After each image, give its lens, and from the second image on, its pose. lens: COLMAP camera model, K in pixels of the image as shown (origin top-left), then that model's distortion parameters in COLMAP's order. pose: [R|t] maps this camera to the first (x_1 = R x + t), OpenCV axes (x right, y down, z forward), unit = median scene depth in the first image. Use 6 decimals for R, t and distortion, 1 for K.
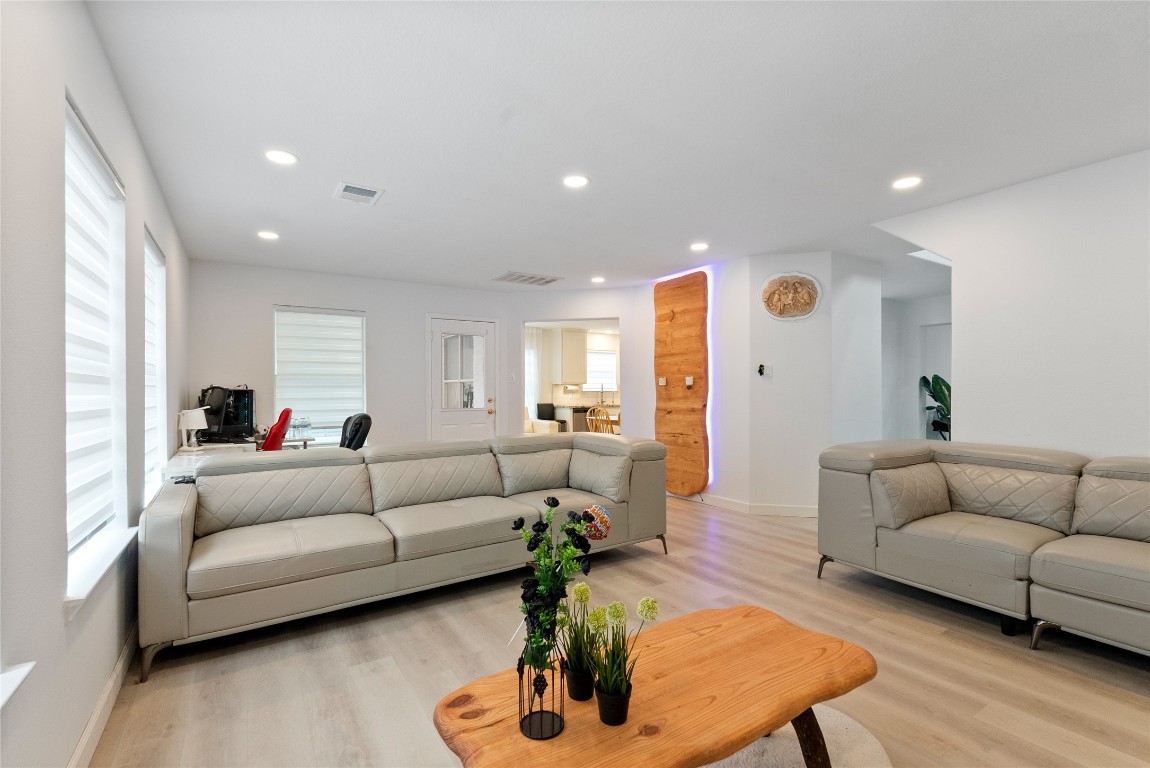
lens RADIAL K [[516.9, 0, 578.2], [0, 516.9, 390.1], [0, 0, 1]] dist [-0.004095, -0.000115]
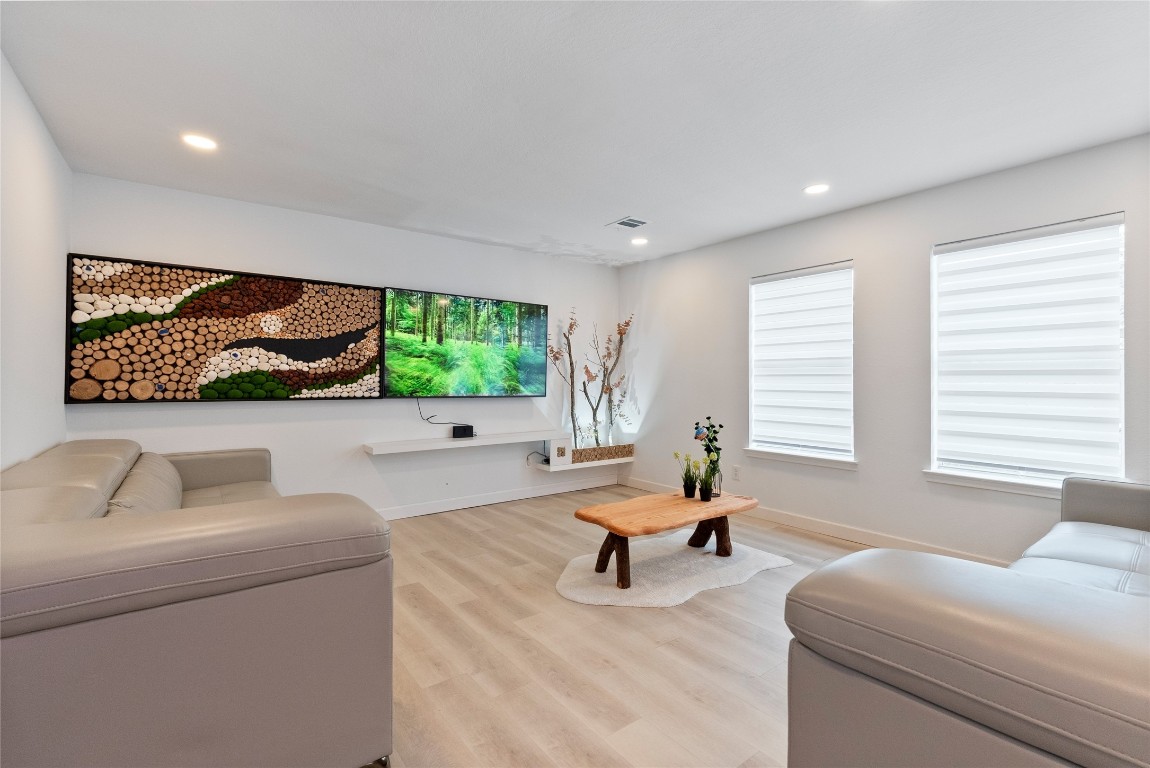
lens RADIAL K [[516.9, 0, 574.5], [0, 516.9, 377.4], [0, 0, 1]] dist [-0.004095, -0.000115]
pose [[-0.997239, 0.008769, -0.073739, 0.360548], [0.009613, 0.999892, -0.011090, 0.012248], [0.073634, -0.011768, -0.997216, 1.511175]]
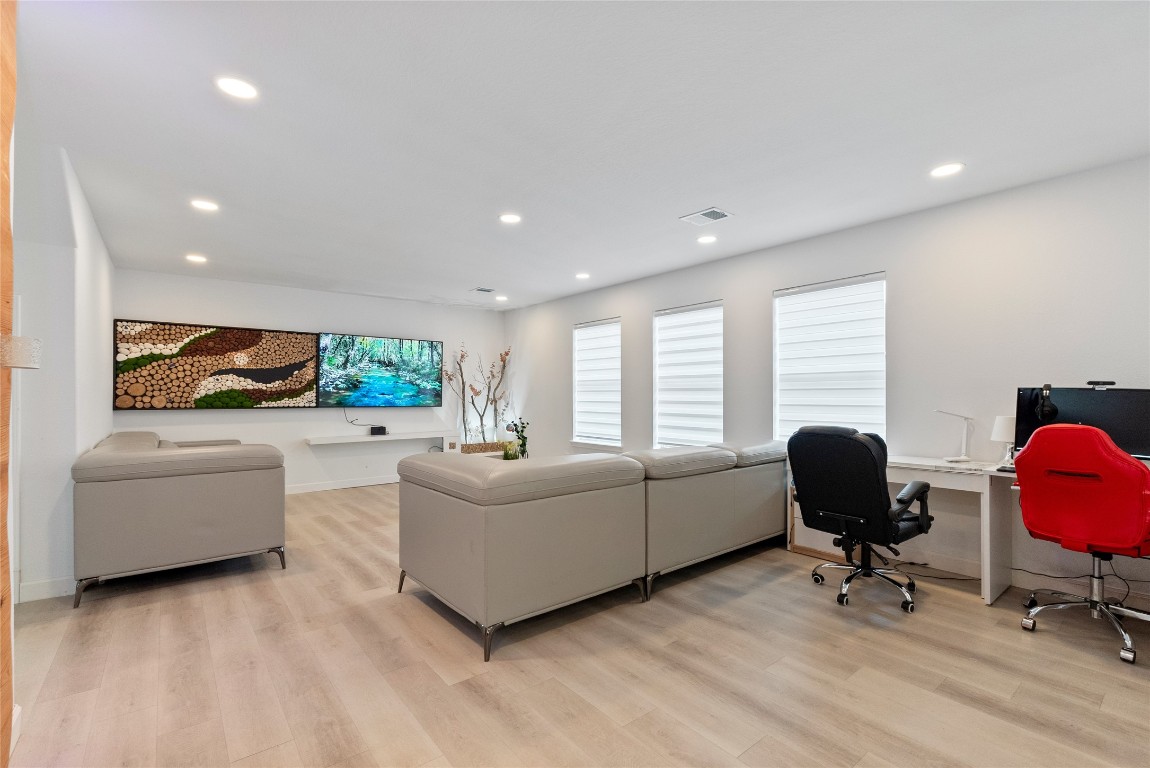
lens RADIAL K [[516.9, 0, 574.2], [0, 516.9, 395.7], [0, 0, 1]] dist [-0.004095, -0.000115]
pose [[-0.994940, 0.012502, -0.099687, -0.026459], [0.012838, 0.999914, -0.002731, 0.019546], [0.099644, -0.003997, -0.995015, 2.220208]]
